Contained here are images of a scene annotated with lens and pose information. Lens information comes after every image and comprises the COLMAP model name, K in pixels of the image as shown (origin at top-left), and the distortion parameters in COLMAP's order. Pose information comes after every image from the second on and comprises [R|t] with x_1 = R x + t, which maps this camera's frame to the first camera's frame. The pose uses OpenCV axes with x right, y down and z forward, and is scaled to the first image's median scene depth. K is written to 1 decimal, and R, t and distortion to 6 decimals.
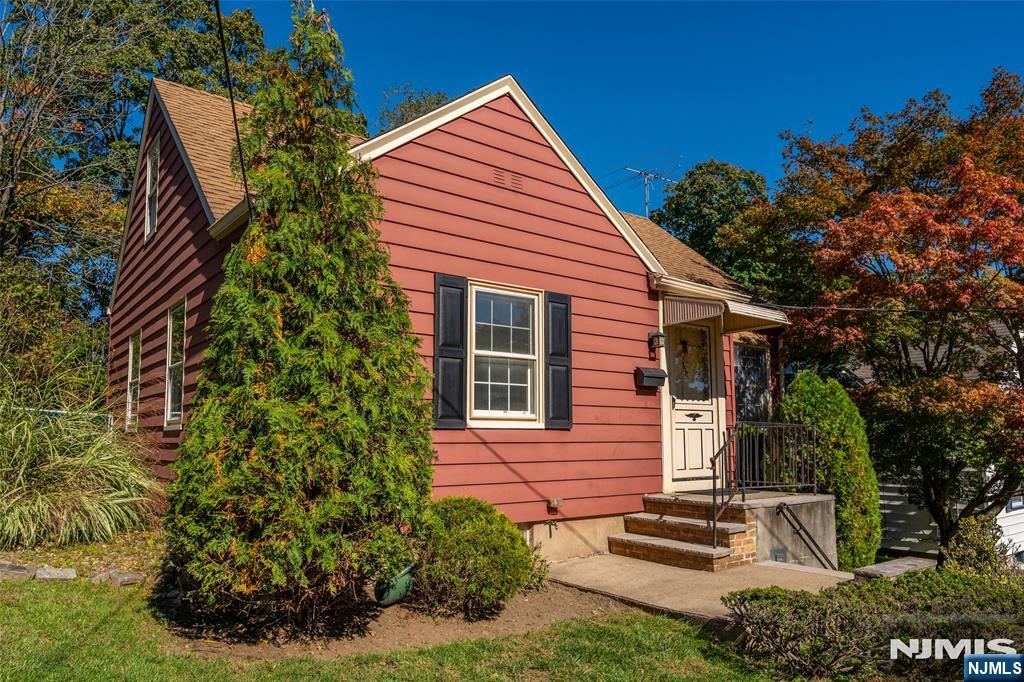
lens RADIAL K [[689.1, 0, 511.4], [0, 689.1, 383.2], [0, 0, 1]] dist [-0.001451, 0.000015]
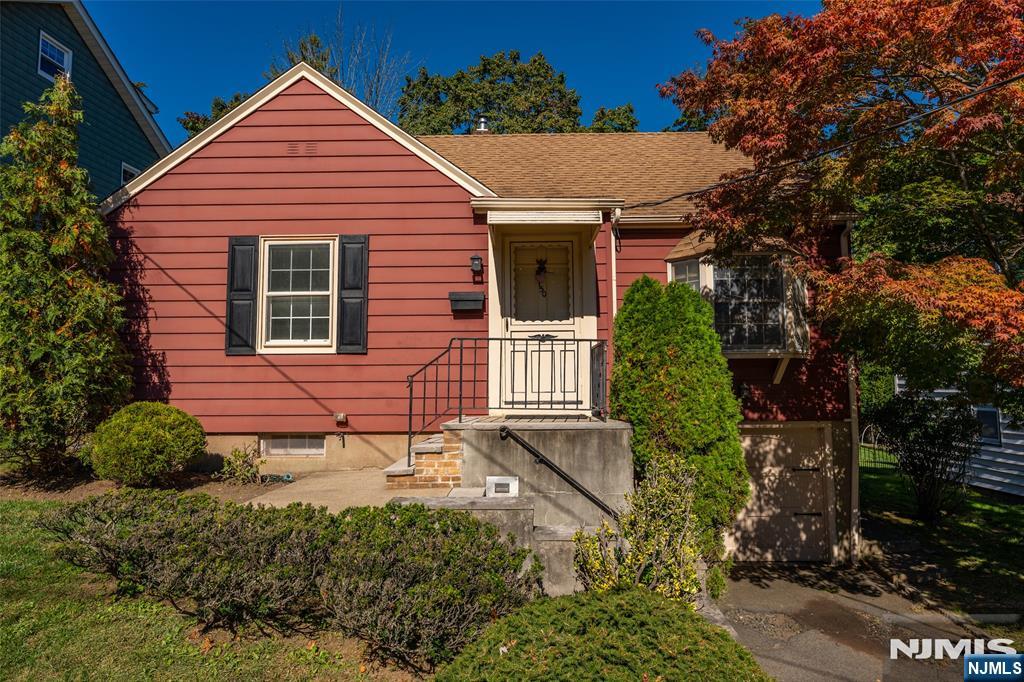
lens RADIAL K [[570.6, 0, 512.0], [0, 570.6, 341.0], [0, 0, 1]] dist [0.001290, 0.000187]
pose [[0.784093, -0.049413, -0.618674, 0.871226], [0.055010, 0.998435, -0.010027, 0.070590], [0.618201, -0.026171, 0.785584, 0.425403]]
